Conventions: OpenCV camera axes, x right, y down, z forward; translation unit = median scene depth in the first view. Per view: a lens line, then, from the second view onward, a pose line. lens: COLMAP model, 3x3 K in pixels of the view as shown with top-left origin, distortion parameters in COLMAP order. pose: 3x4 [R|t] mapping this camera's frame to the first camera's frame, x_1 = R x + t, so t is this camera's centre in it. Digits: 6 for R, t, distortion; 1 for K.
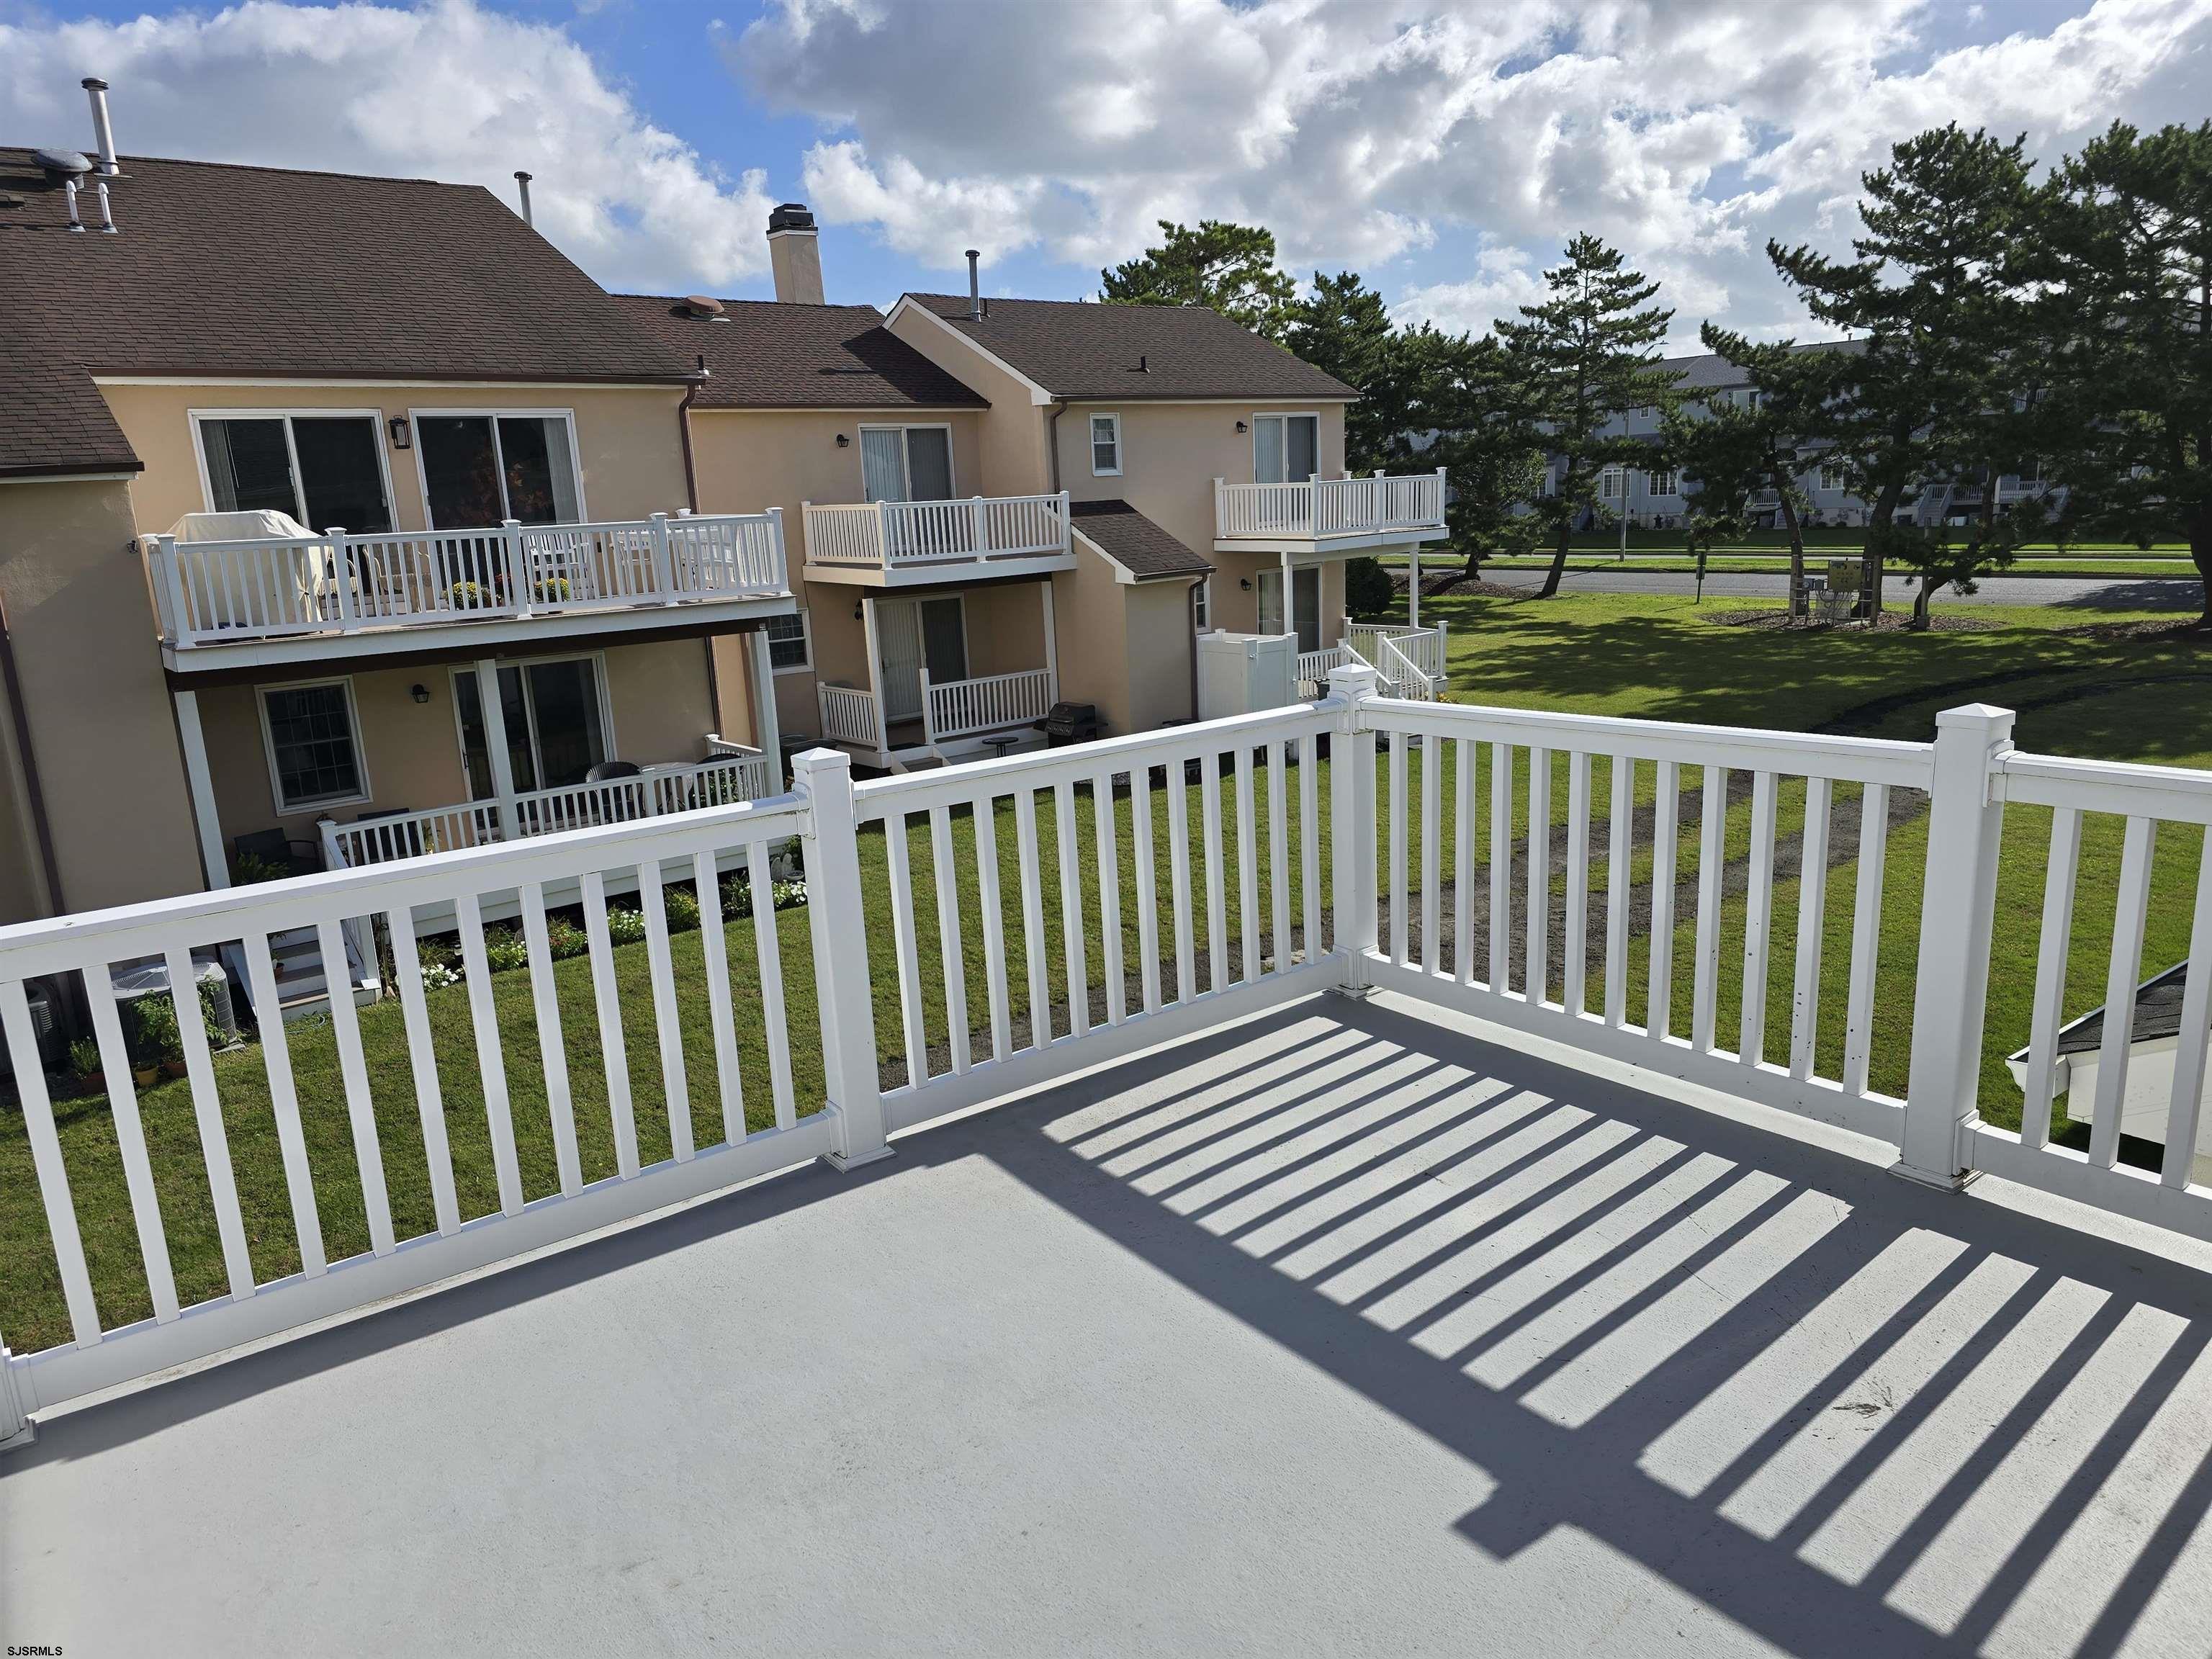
lens RADIAL K [[1481.2, 0, 1106.0], [0, 1481.2, 829.5], [0, 0, 1]] dist [0.052591, 0.000158]
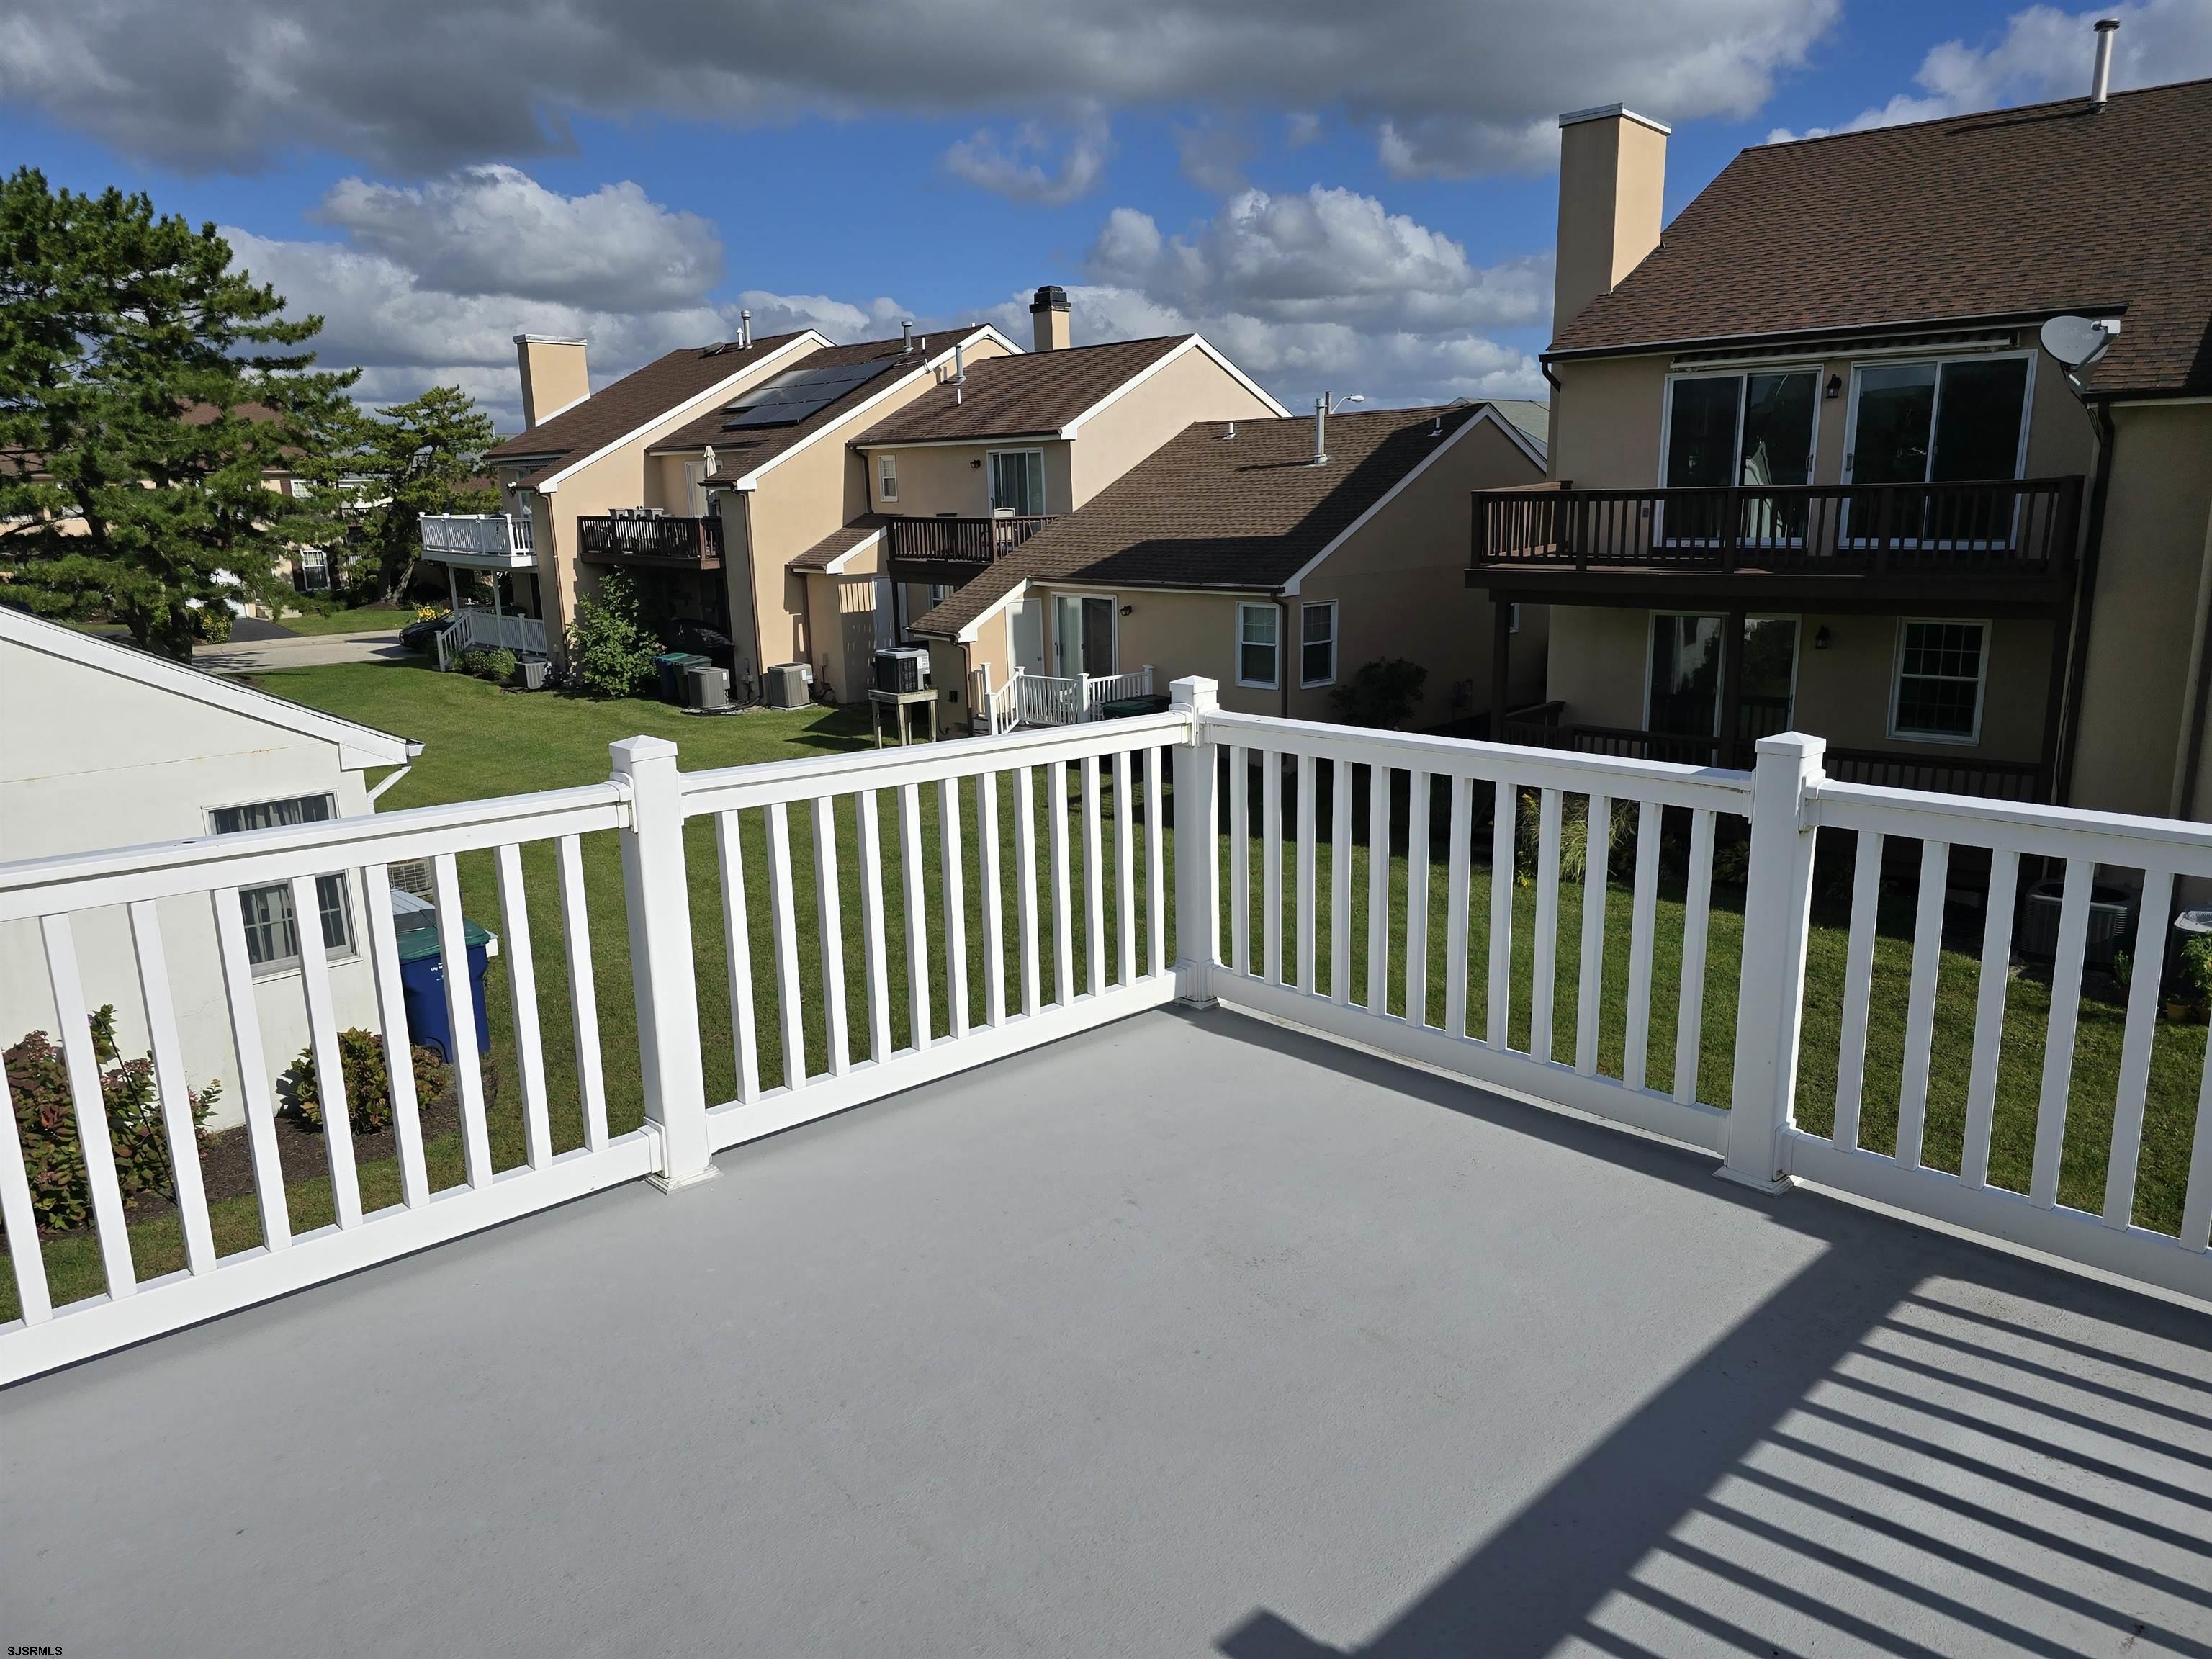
lens RADIAL K [[1497.9, 0, 1106.0], [0, 1497.9, 829.5], [0, 0, 1]] dist [-0.000451, -0.000032]
pose [[0.126047, 0.264217, -0.956191, 0.625928], [-0.205654, 0.949899, 0.235369, -0.123775], [0.970473, 0.166977, 0.174070, 0.421295]]
